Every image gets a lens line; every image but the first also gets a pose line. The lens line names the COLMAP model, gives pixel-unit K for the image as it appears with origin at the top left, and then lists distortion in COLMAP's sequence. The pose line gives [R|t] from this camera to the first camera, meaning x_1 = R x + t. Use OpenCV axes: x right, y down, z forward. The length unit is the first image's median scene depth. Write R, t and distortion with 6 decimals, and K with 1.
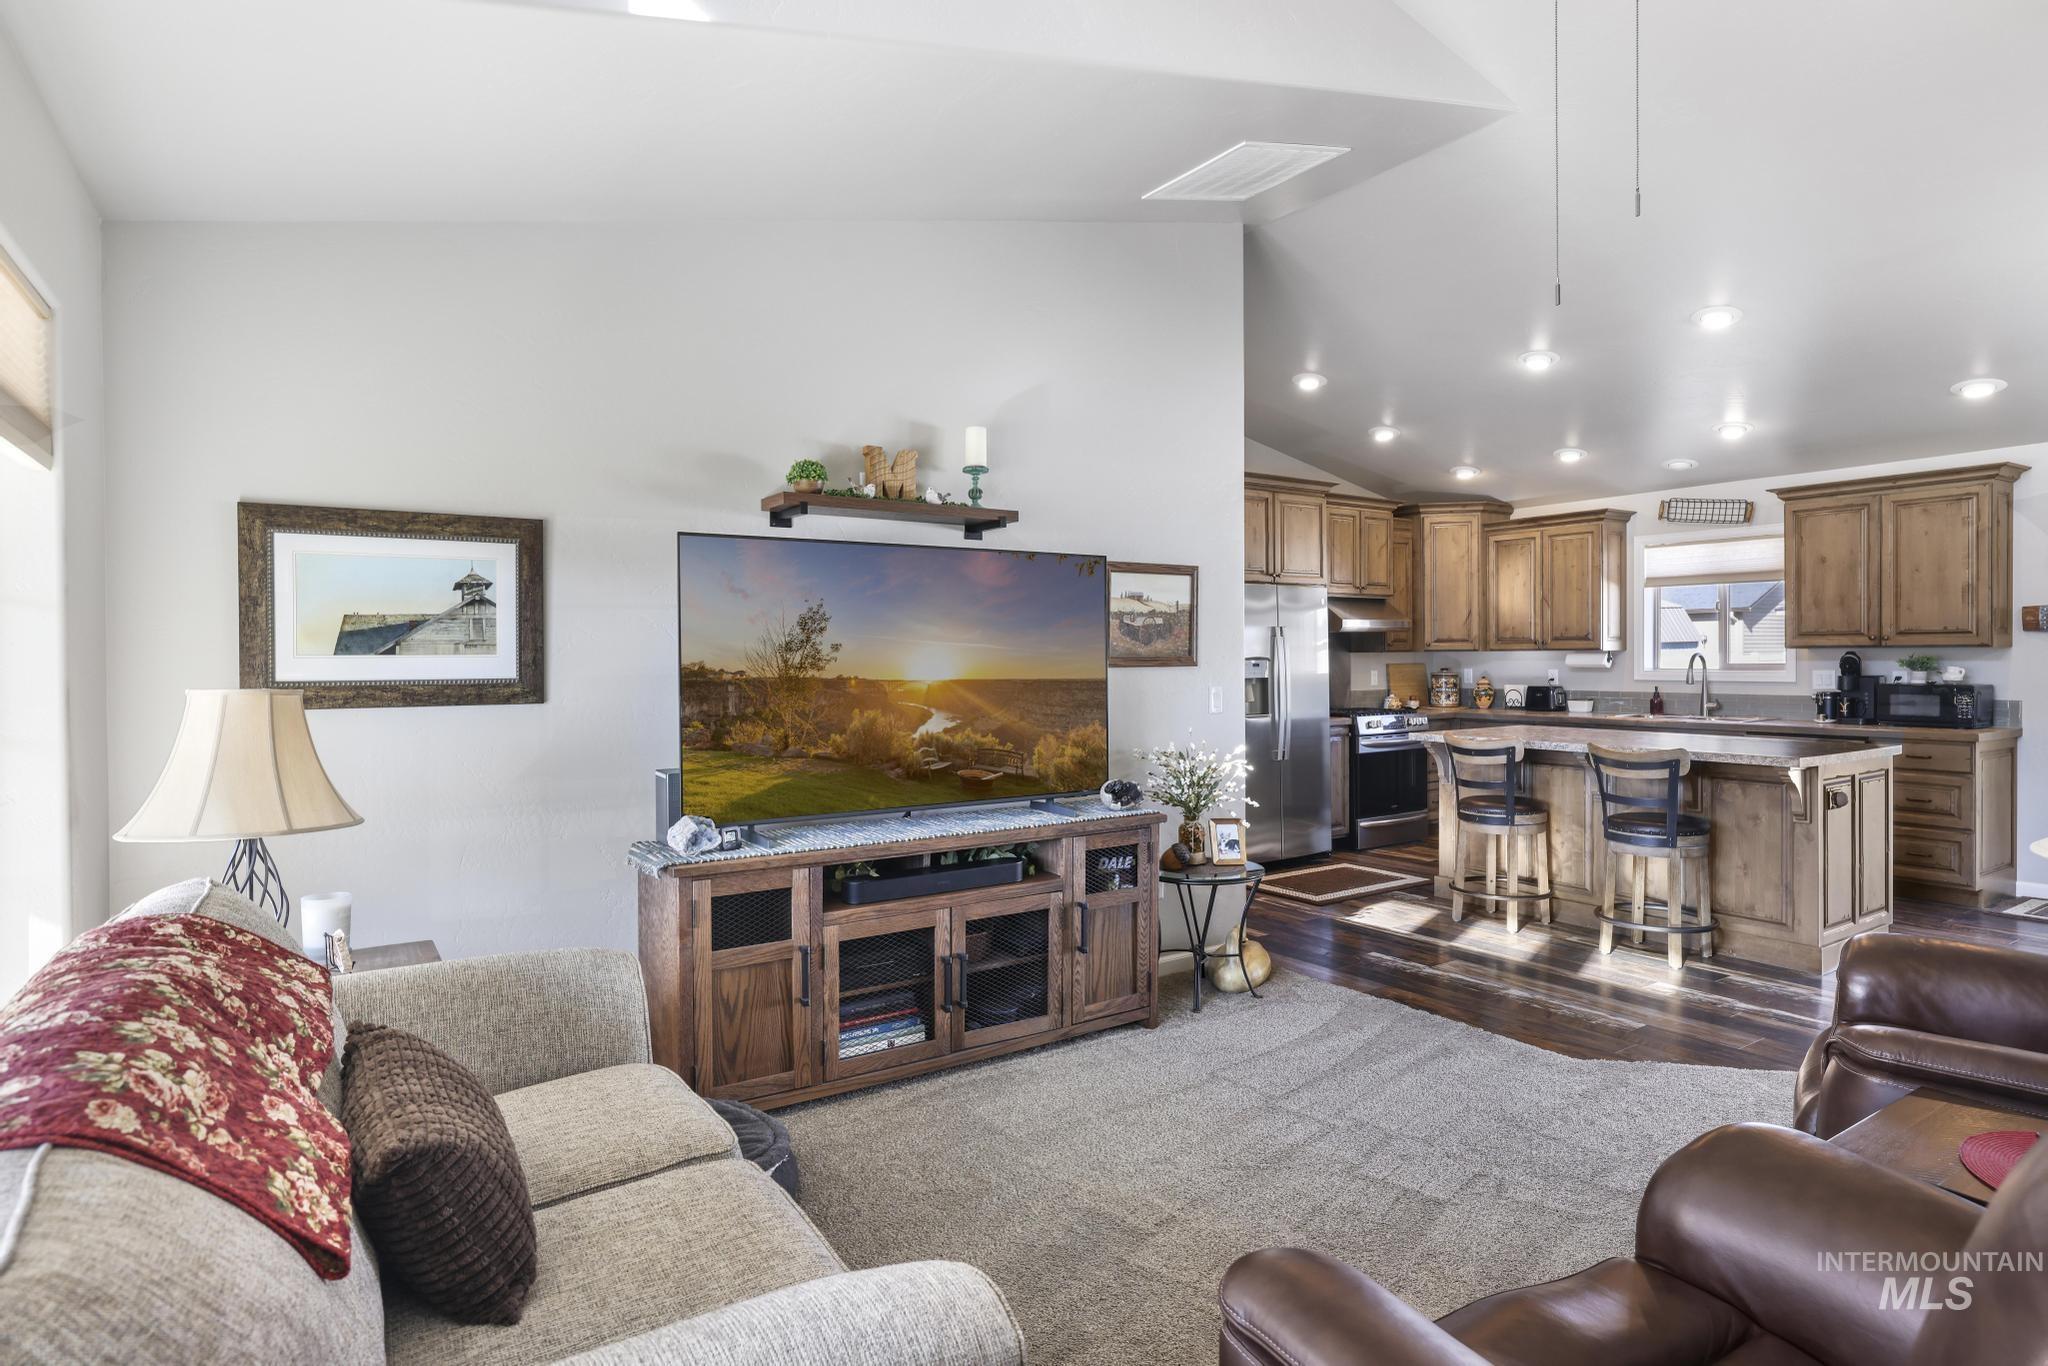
lens RADIAL K [[1079.2, 0, 1033.5], [0, 1079.2, 669.3], [0, 0, 1]] dist [-0.003196, 0.022350]
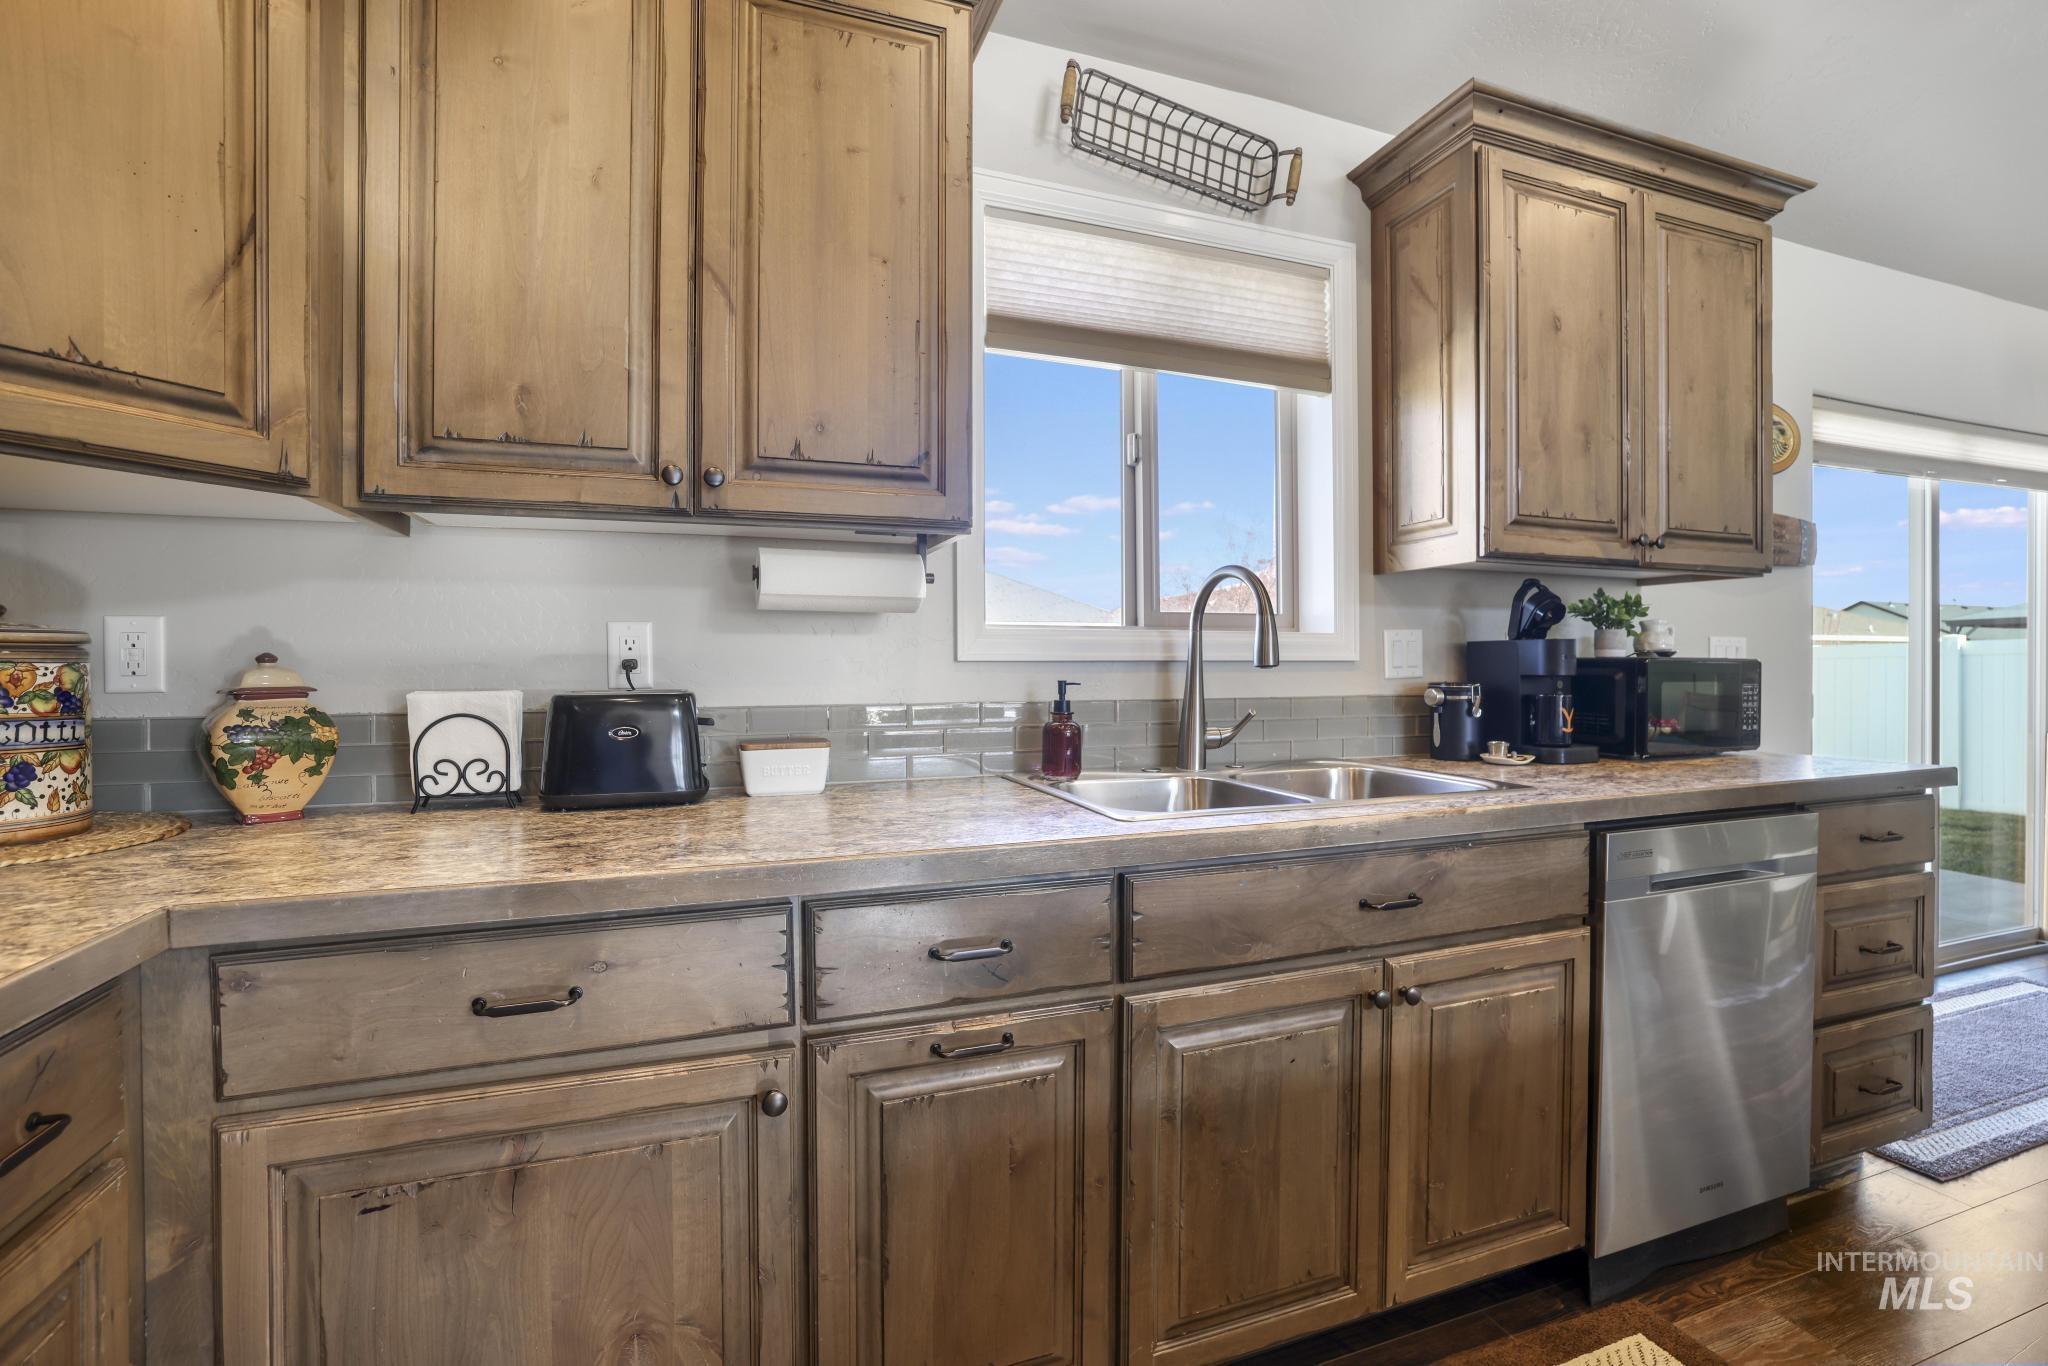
lens RADIAL K [[887.4, 0, 1019.9], [0, 887.4, 650.1], [0, 0, 1]] dist [-0.026996, 0.000918]
pose [[0.240585, 0.014163, 0.970525, 0.366881], [0.007373, 0.999838, -0.016418, 0.012034], [-0.970600, 0.011105, 0.240442, 1.017835]]
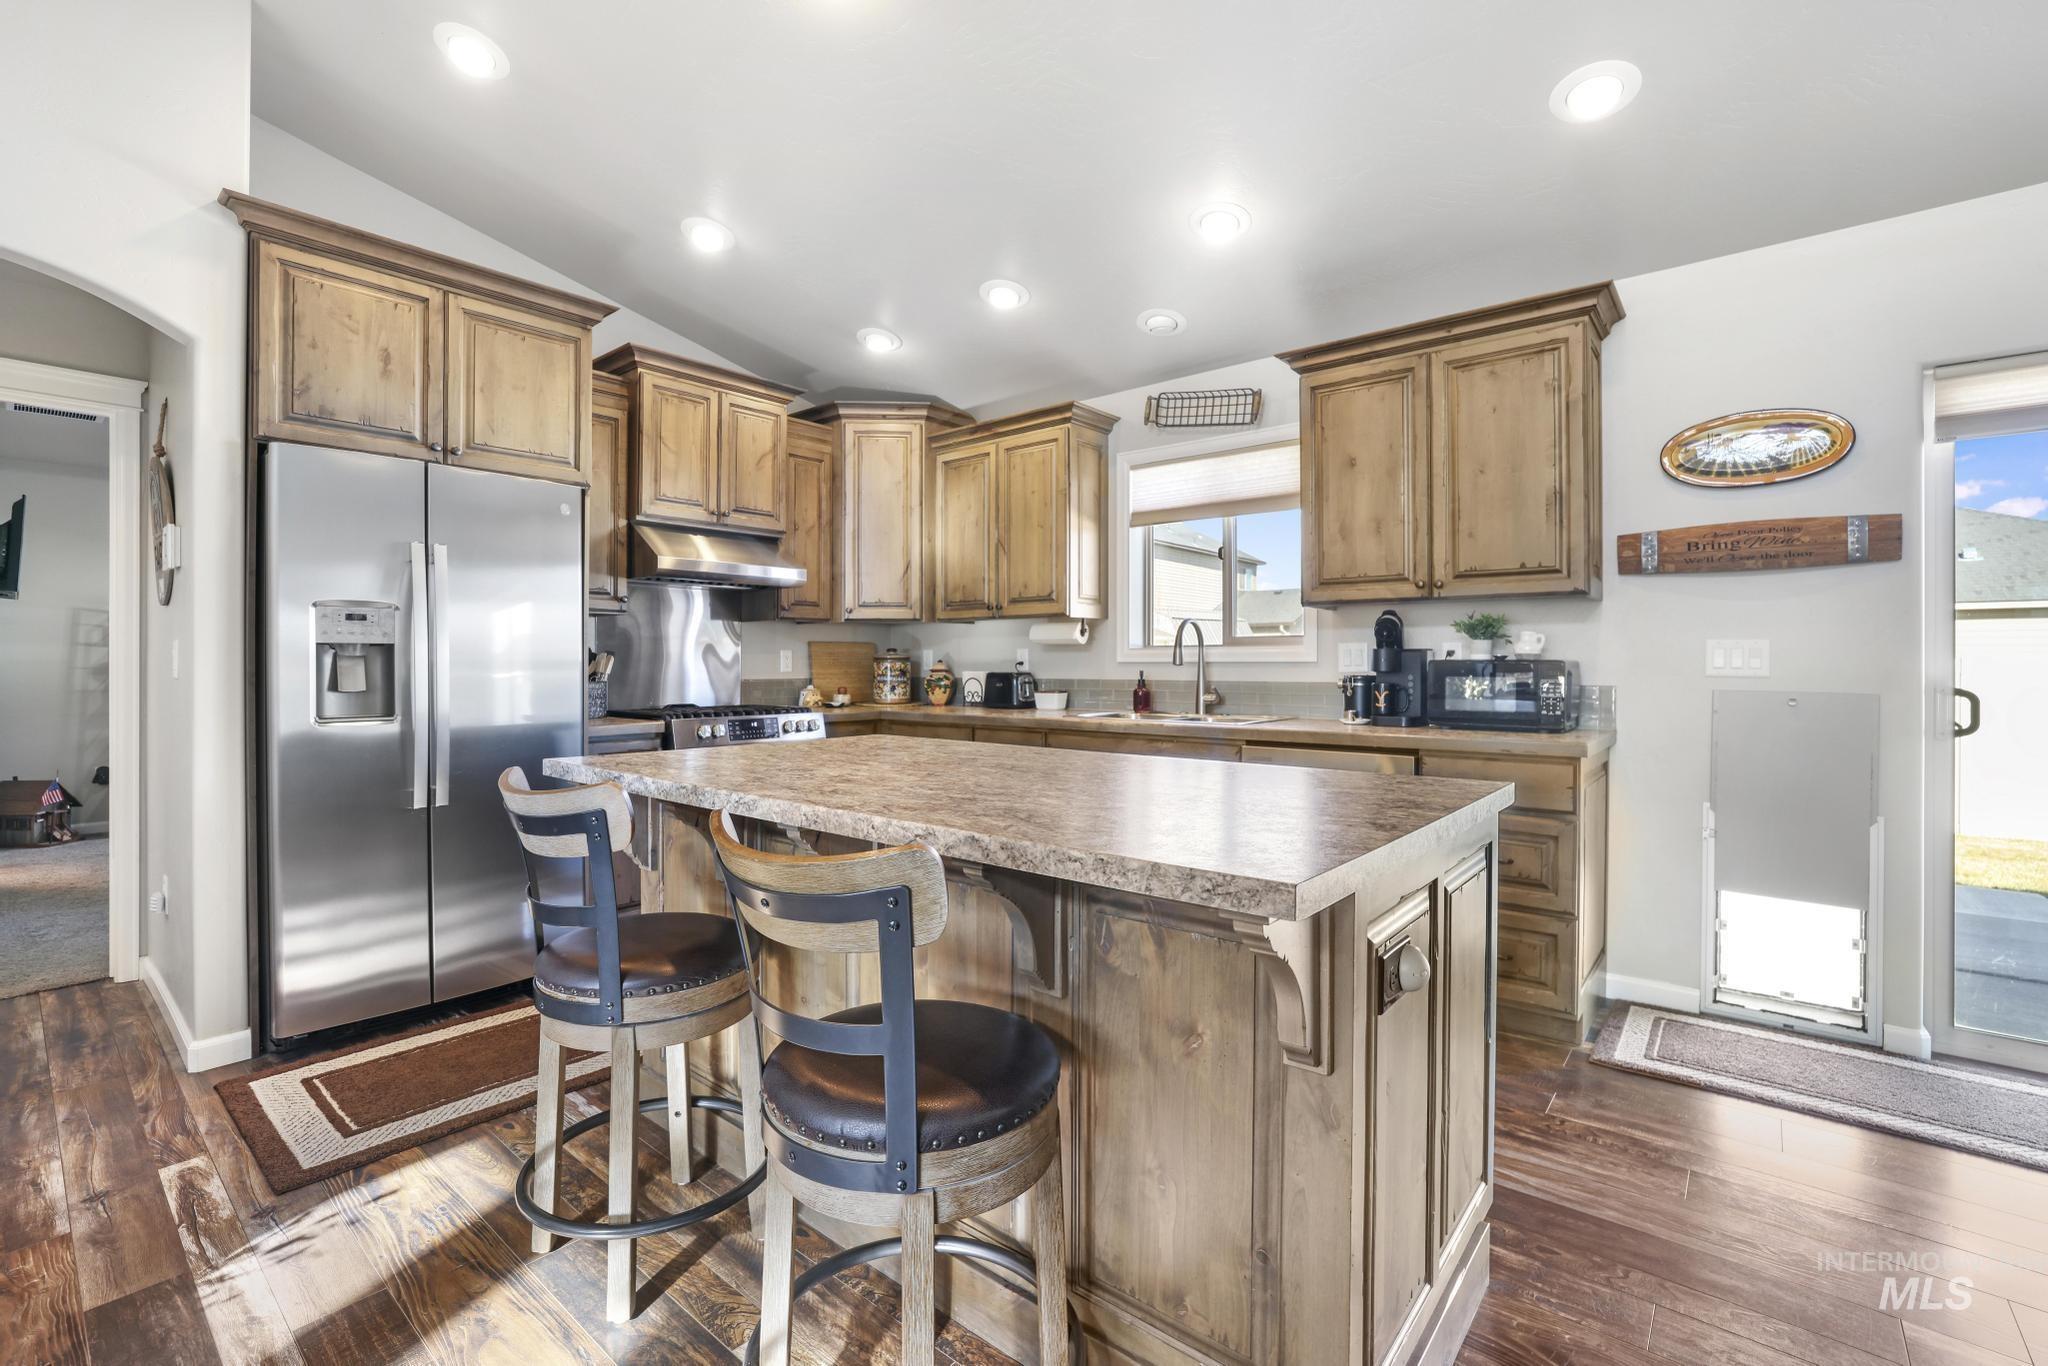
lens RADIAL K [[895.7, 0, 1010.1], [0, 895.7, 670.1], [0, 0, 1]] dist [-0.026768, 0.001236]
pose [[0.963180, 0.006591, 0.268777, 0.370720], [-0.004601, 0.999957, -0.008031, 0.021499], [-0.268819, 0.006499, 0.963169, 0.516803]]
